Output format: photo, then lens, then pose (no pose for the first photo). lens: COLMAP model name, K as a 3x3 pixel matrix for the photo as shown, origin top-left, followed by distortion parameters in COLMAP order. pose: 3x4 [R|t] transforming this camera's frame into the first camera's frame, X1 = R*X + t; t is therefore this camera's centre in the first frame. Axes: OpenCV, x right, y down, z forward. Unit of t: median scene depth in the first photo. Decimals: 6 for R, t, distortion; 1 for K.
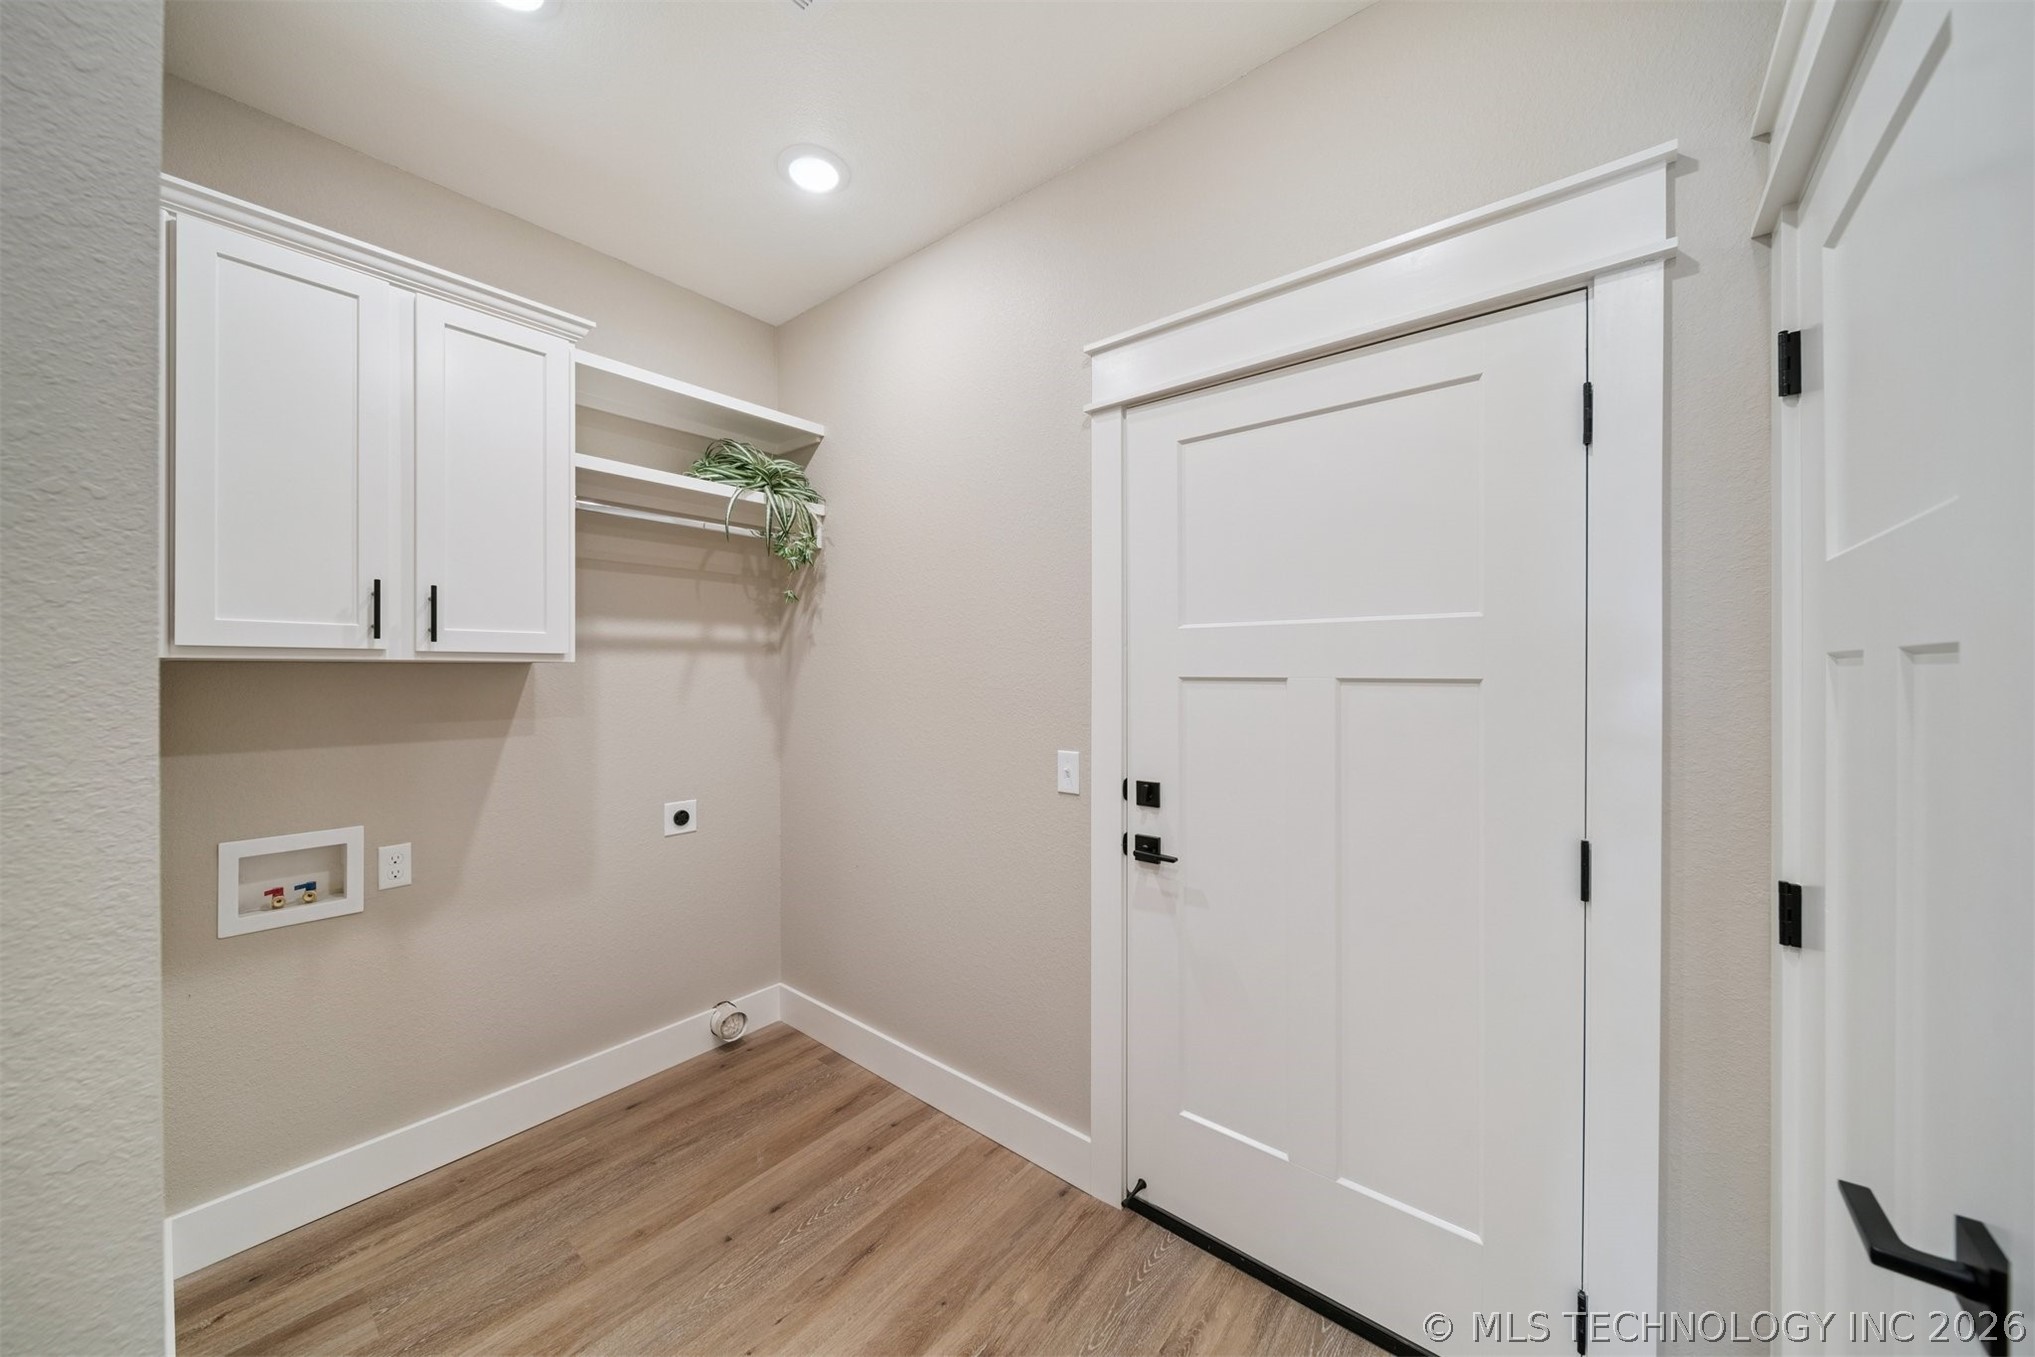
lens RADIAL K [[712.0, 0, 1000.4], [0, 712.0, 669.5], [0, 0, 1]] dist [-0.002008, -0.001223]
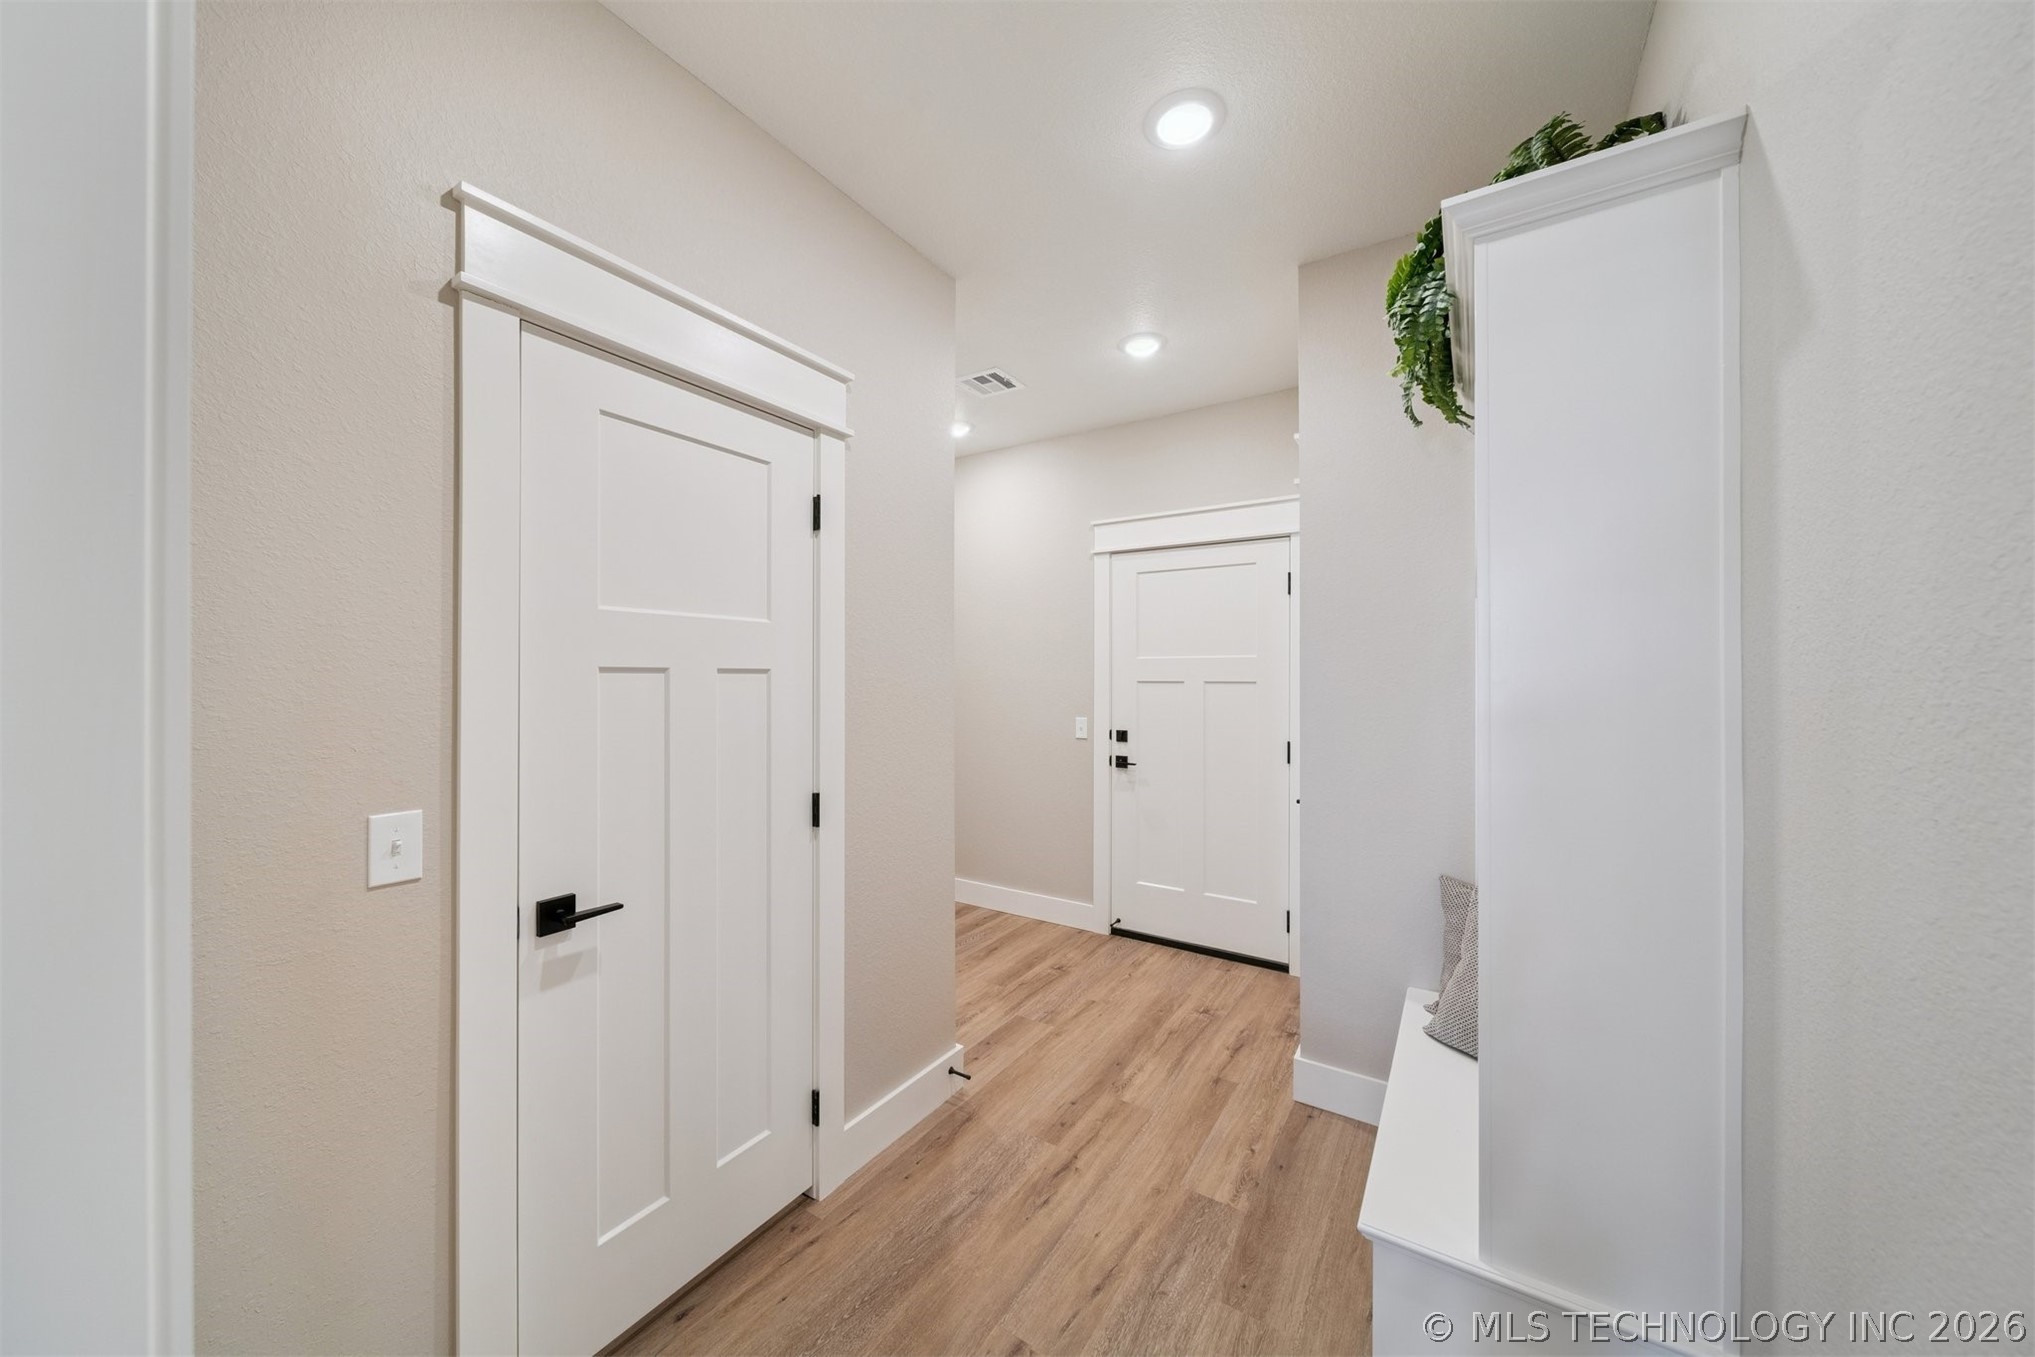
lens RADIAL K [[712.0, 0, 1002.6], [0, 712.0, 680.8], [0, 0, 1]] dist [-0.002008, -0.001223]
pose [[0.992967, 0.001103, 0.118383, -0.398707], [-0.001853, 0.999979, 0.006220, -0.003535], [-0.118373, -0.006396, 0.992949, -1.071473]]
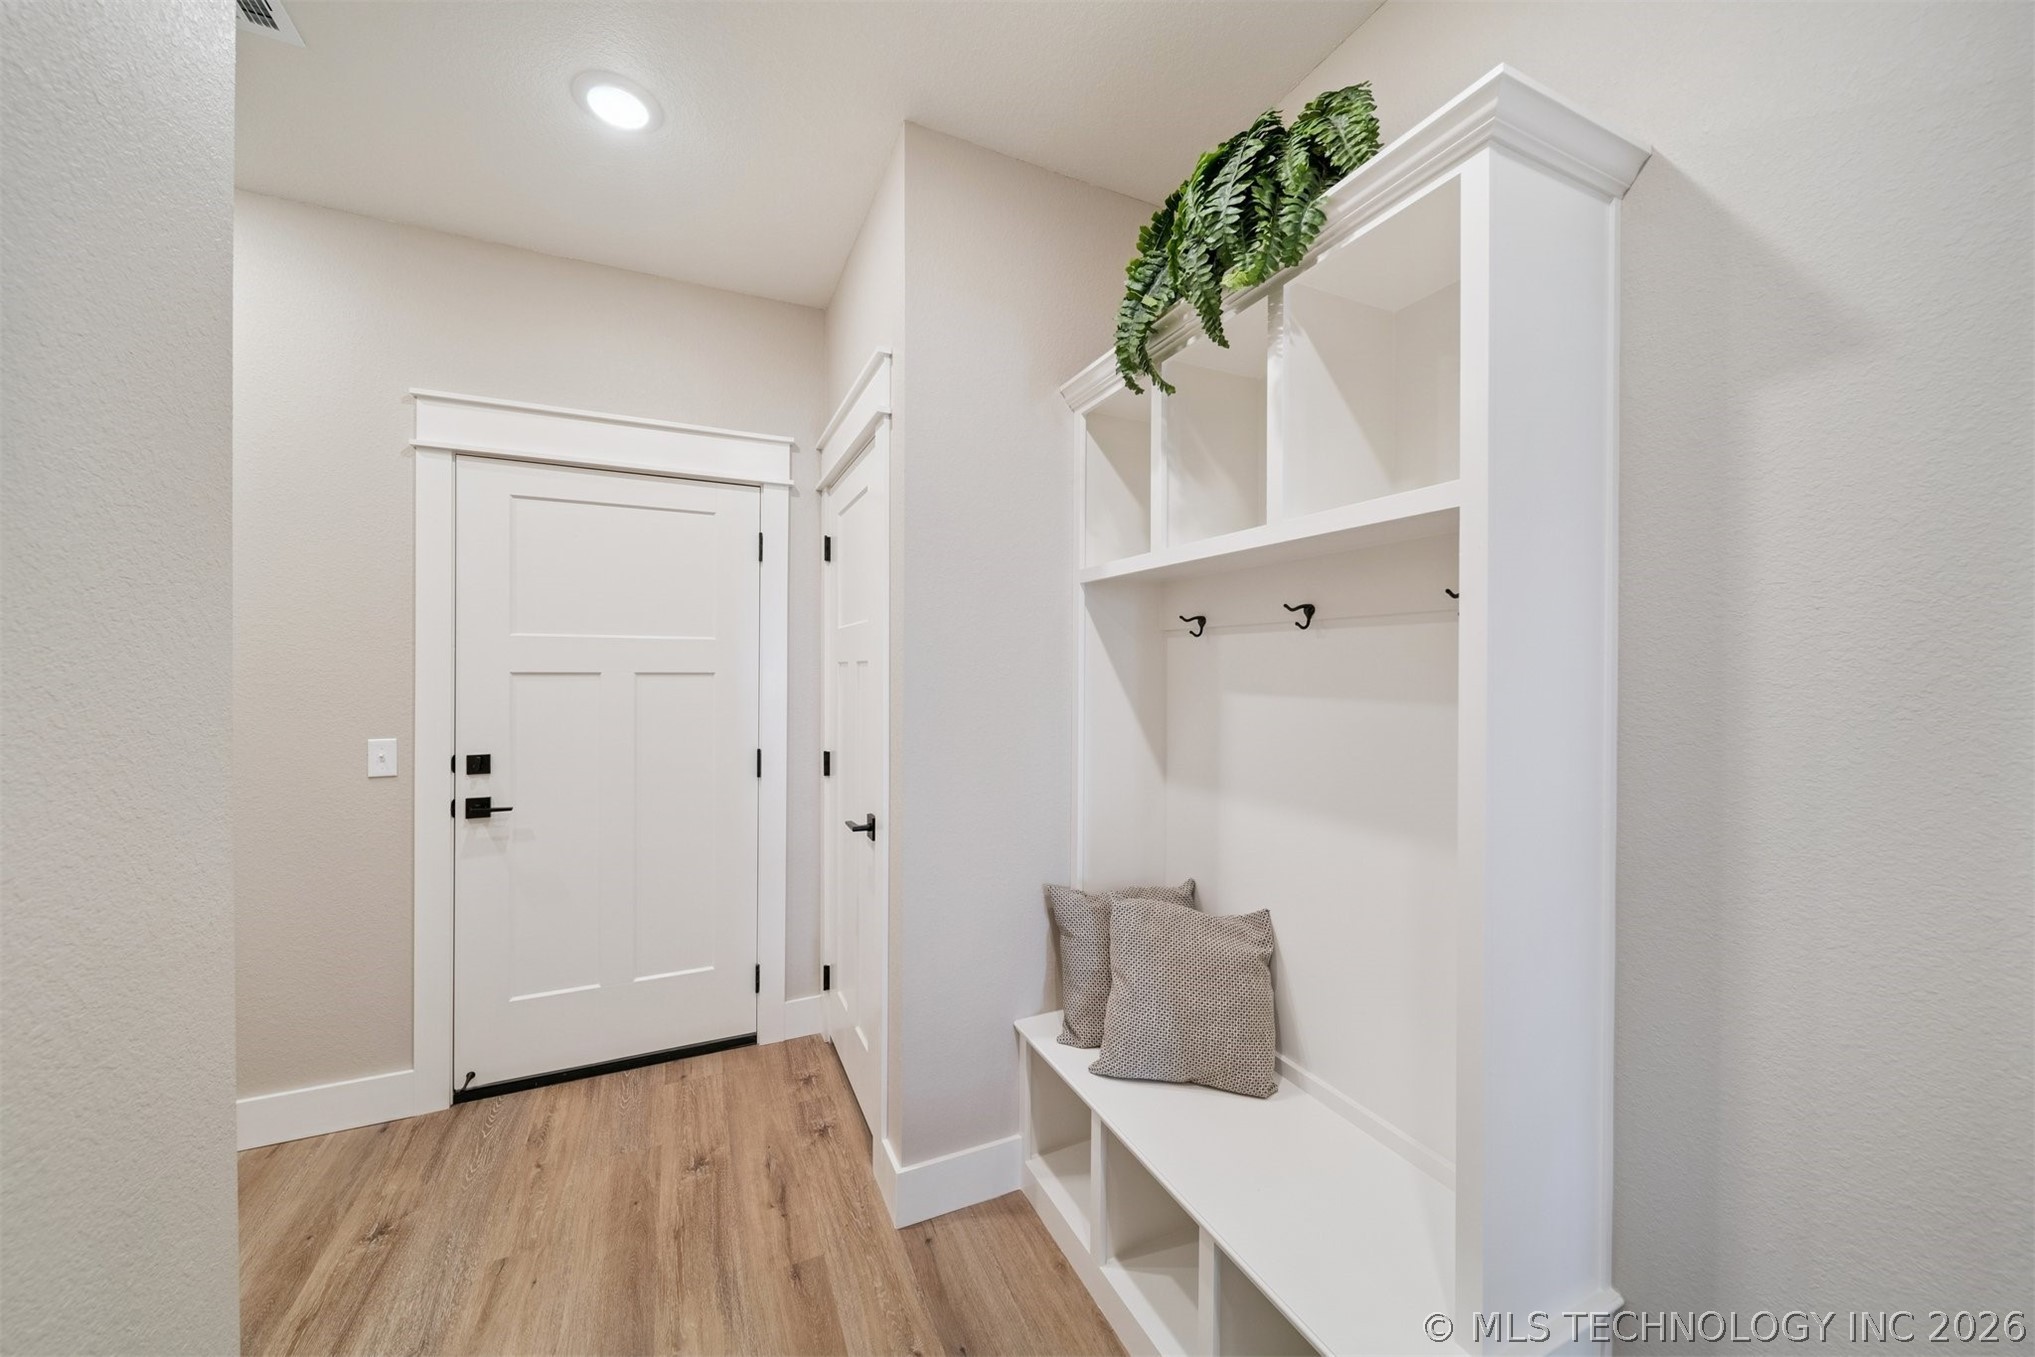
lens RADIAL K [[712.0, 0, 1009.8], [0, 712.0, 669.1], [0, 0, 1]] dist [-0.002008, -0.001223]
pose [[0.430644, -0.000121, 0.902522, -0.528025], [-0.002102, 0.999997, 0.001137, 0.001097], [-0.902520, -0.002386, 0.430642, -0.402519]]
